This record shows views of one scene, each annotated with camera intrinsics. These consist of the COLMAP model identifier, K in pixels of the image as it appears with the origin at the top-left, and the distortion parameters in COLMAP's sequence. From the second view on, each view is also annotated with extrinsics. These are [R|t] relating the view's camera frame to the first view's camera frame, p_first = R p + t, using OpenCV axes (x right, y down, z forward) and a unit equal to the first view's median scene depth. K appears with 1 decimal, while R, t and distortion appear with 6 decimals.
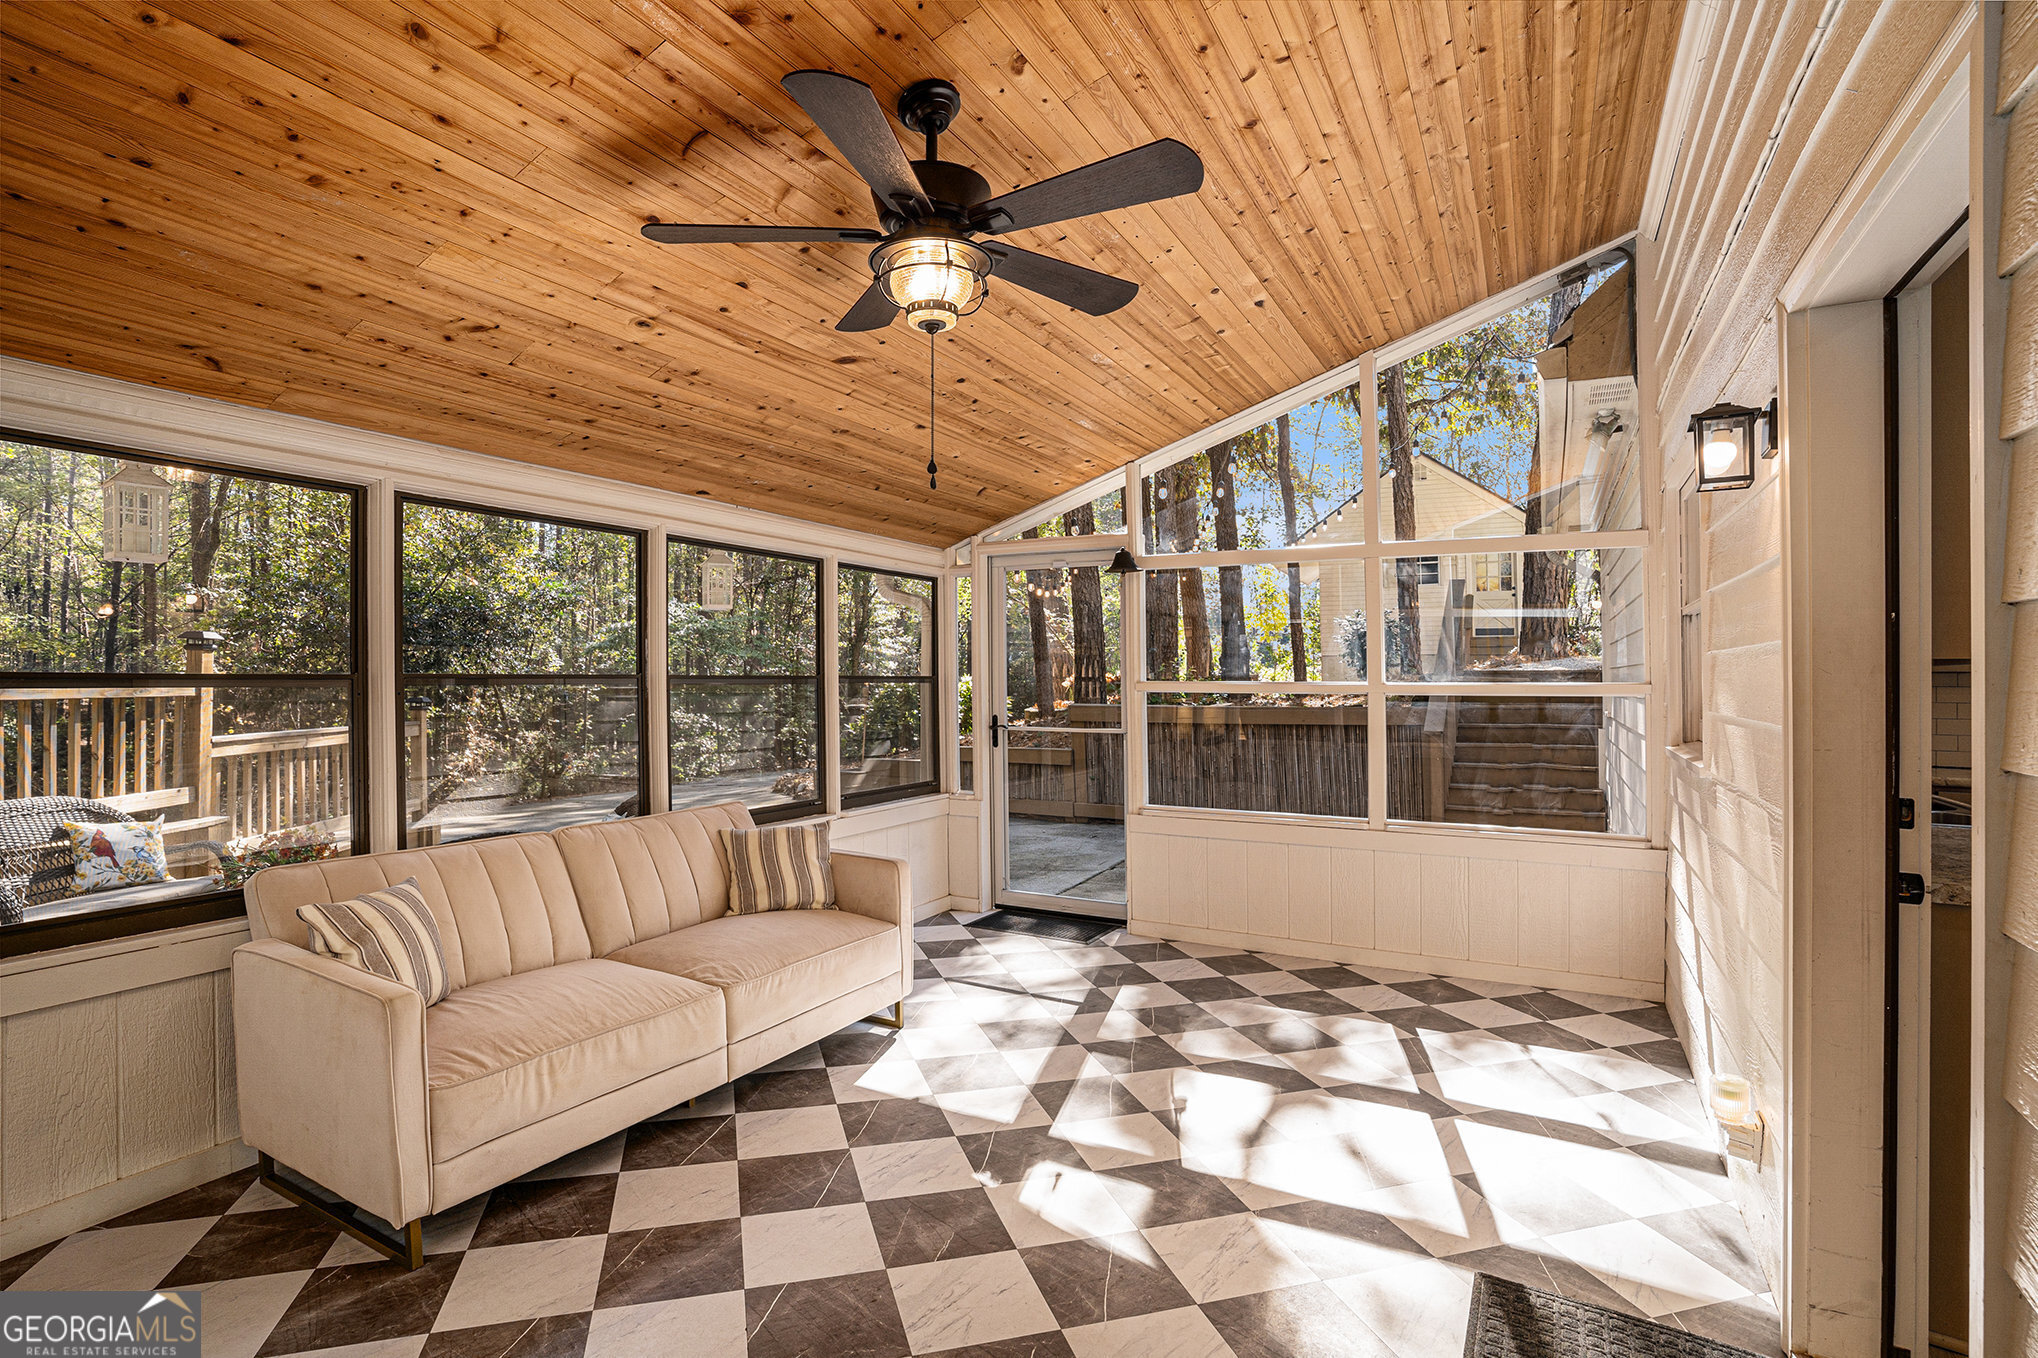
lens RADIAL K [[1010.3, 0, 1010.1], [0, 1010.3, 679.2], [0, 0, 1]] dist [-0.027564, 0.001940]
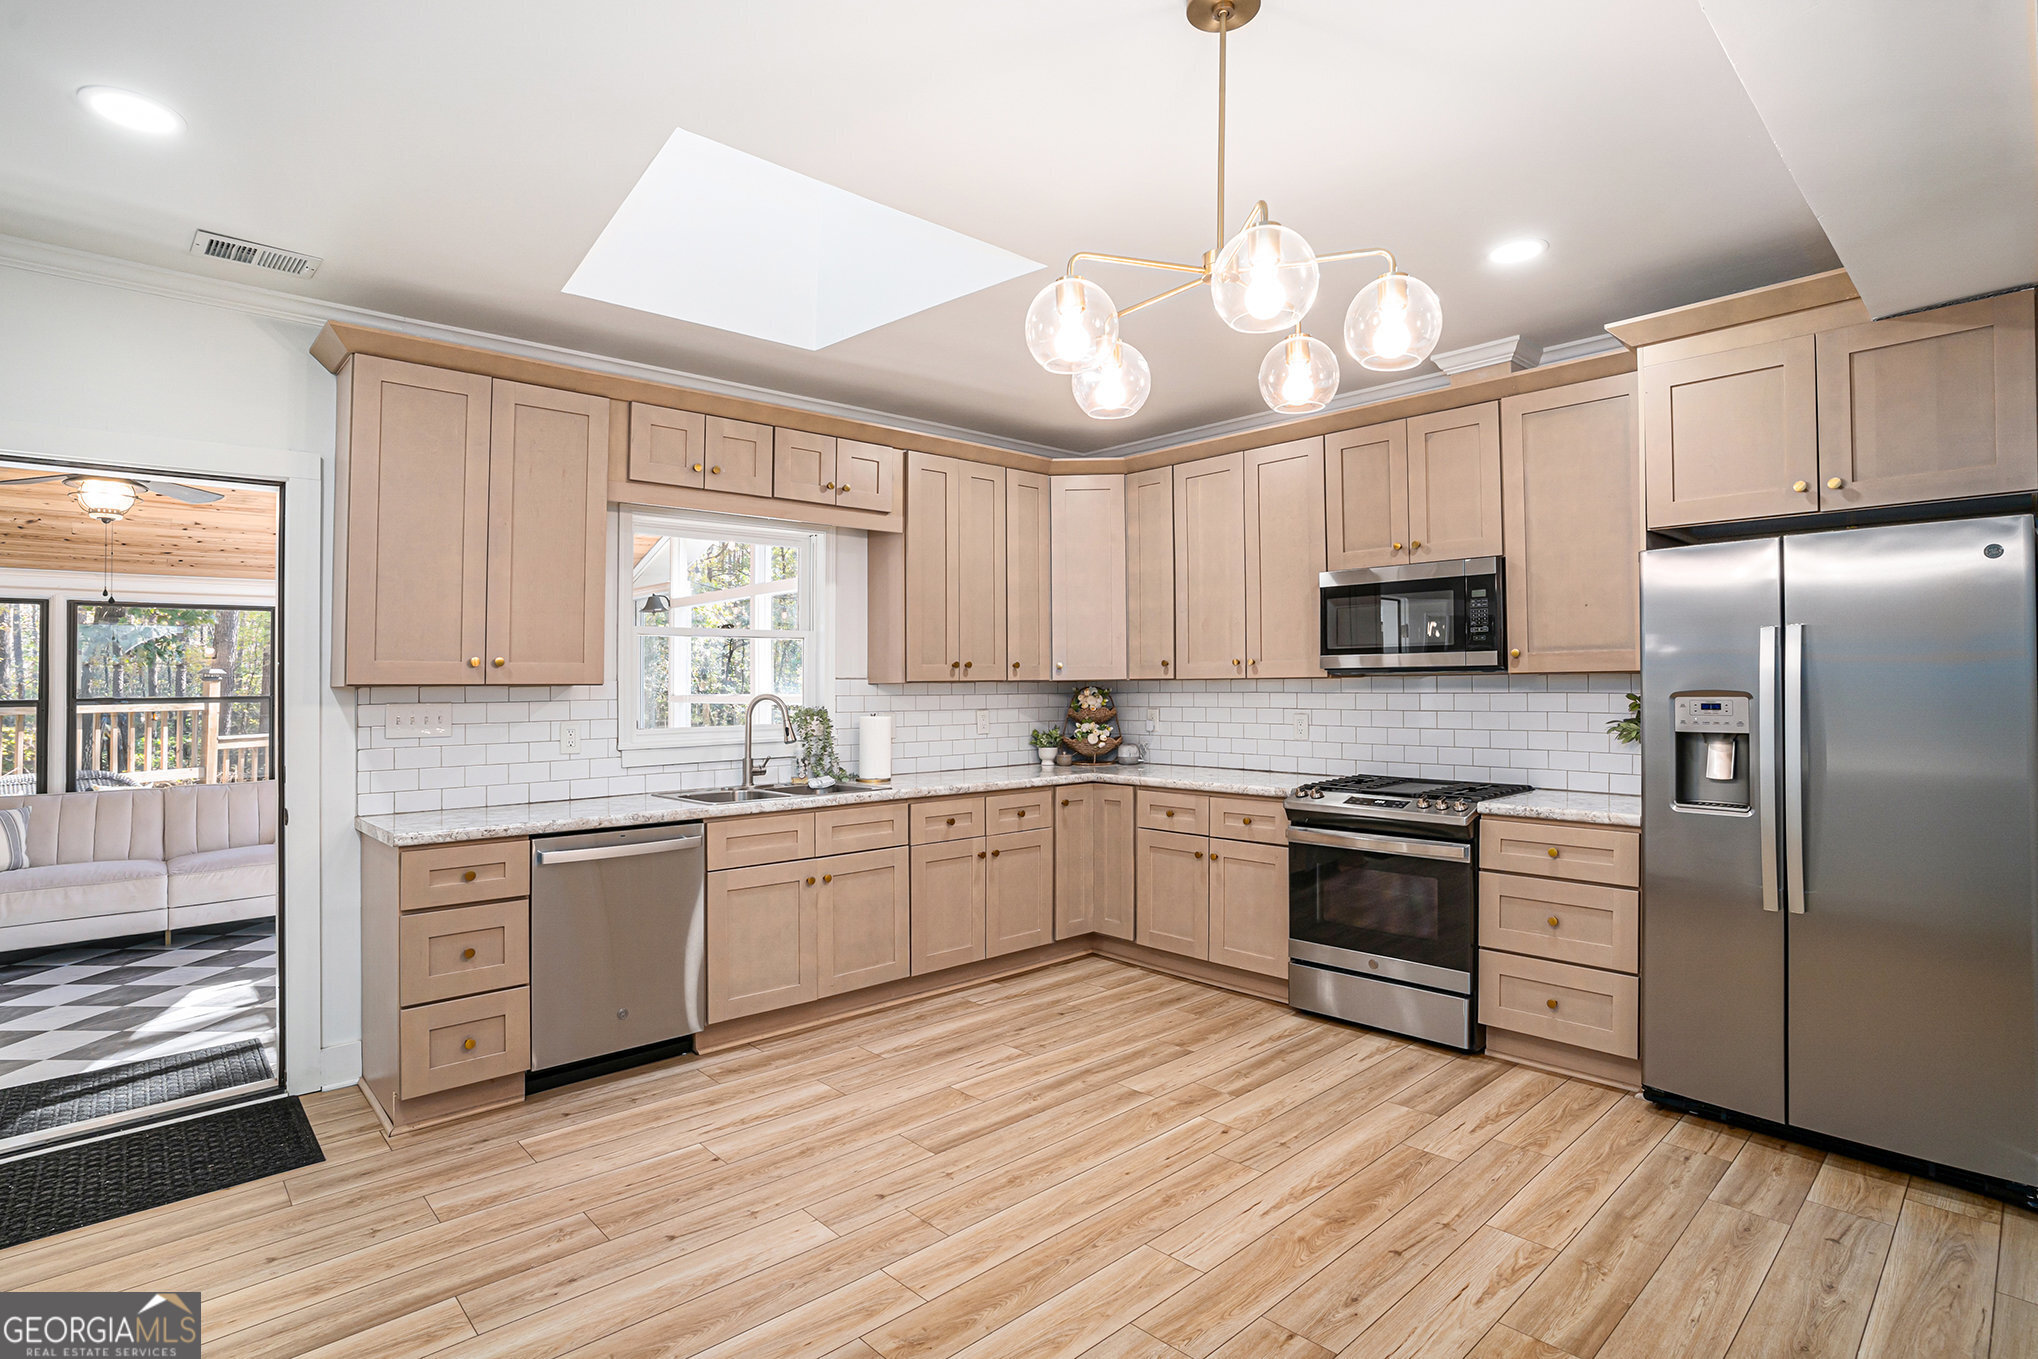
lens RADIAL K [[1010.3, 0, 1013.6], [0, 1010.3, 685.0], [0, 0, 1]] dist [-0.027564, 0.001940]
pose [[0.952072, 0.000228, -0.305874, 0.887511], [-0.003648, 0.999937, -0.010611, -0.011255], [0.305853, 0.011219, 0.952013, -0.108434]]
